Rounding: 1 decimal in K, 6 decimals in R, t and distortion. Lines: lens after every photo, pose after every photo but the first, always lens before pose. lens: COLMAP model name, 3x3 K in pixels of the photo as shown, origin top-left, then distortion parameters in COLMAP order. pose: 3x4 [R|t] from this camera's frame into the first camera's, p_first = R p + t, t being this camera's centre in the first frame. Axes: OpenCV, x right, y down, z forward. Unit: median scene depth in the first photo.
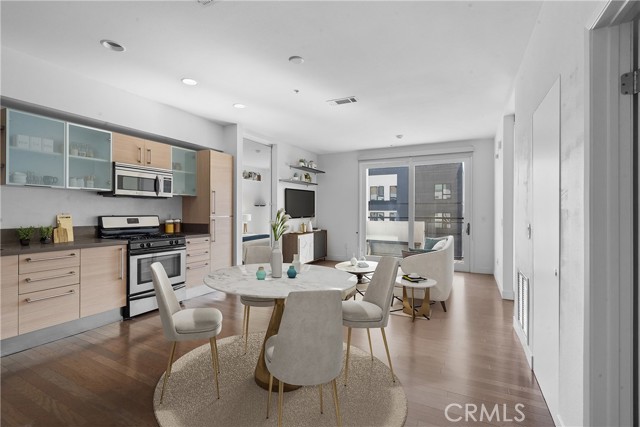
lens RADIAL K [[297.0, 0, 323.5], [0, 297.0, 212.0], [0, 0, 1]] dist [-0.008046, 0.003228]
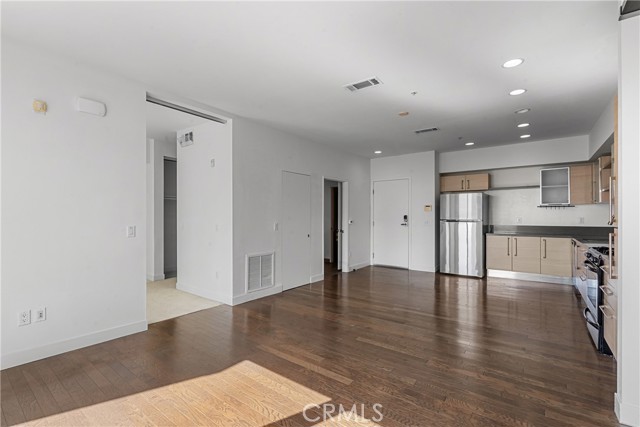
lens RADIAL K [[297.0, 0, 319.9], [0, 297.0, 214.7], [0, 0, 1]] dist [-0.008046, 0.003228]
pose [[-0.980728, -0.004114, 0.195337, 0.020832], [-0.004602, 0.999987, -0.002042, -0.003429], [-0.195326, -0.002902, -0.980734, 1.471824]]
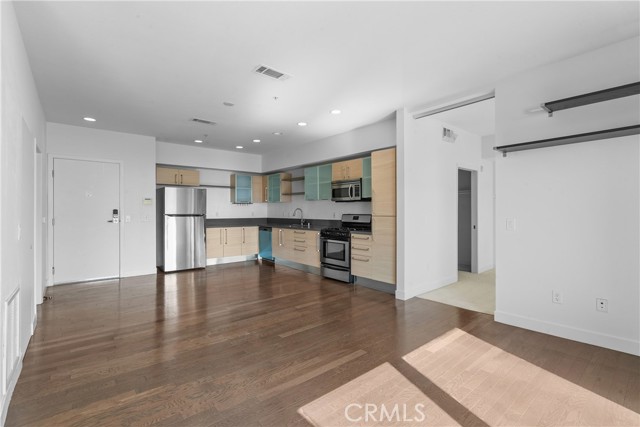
lens RADIAL K [[297.0, 0, 320.5], [0, 297.0, 211.5], [0, 0, 1]] dist [-0.008046, 0.003228]
pose [[-0.395307, -0.004111, -0.918540, 0.599311], [-0.004097, 0.999988, -0.002713, 0.002508], [0.918540, 0.002690, -0.395319, 1.148641]]
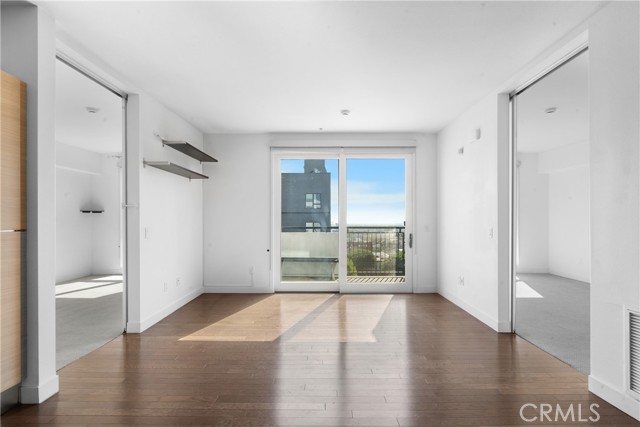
lens RADIAL K [[297.0, 0, 324.3], [0, 297.0, 221.6], [0, 0, 1]] dist [-0.008046, 0.003228]
pose [[0.894002, -0.003191, 0.448052, -0.120142], [0.003513, 0.999994, 0.000111, 0.003734], [-0.448050, 0.001475, 0.894007, 0.459622]]
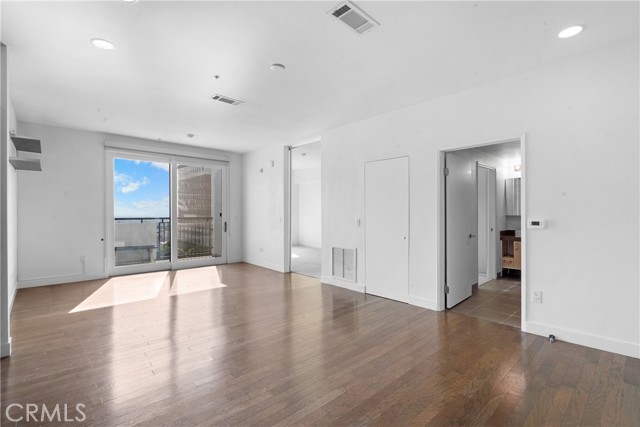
lens RADIAL K [[297.0, 0, 325.9], [0, 297.0, 216.1], [0, 0, 1]] dist [-0.008046, 0.003228]
pose [[0.338098, -0.012660, 0.941026, -0.603773], [-0.000265, 0.999908, 0.013547, -0.002274], [-0.941111, -0.004830, 0.338064, 0.284439]]
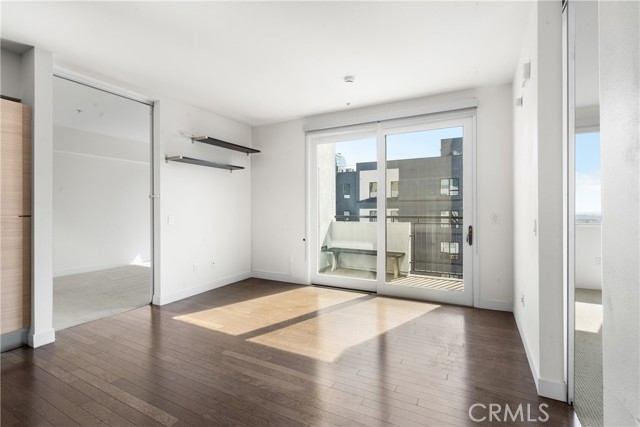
lens RADIAL K [[297.0, 0, 324.5], [0, 297.0, 209.1], [0, 0, 1]] dist [-0.008046, 0.003228]
pose [[0.999657, -0.004519, -0.025814, 0.257313], [0.004358, 0.999971, -0.006313, 0.007650], [0.025842, 0.006198, 0.999647, 0.479395]]
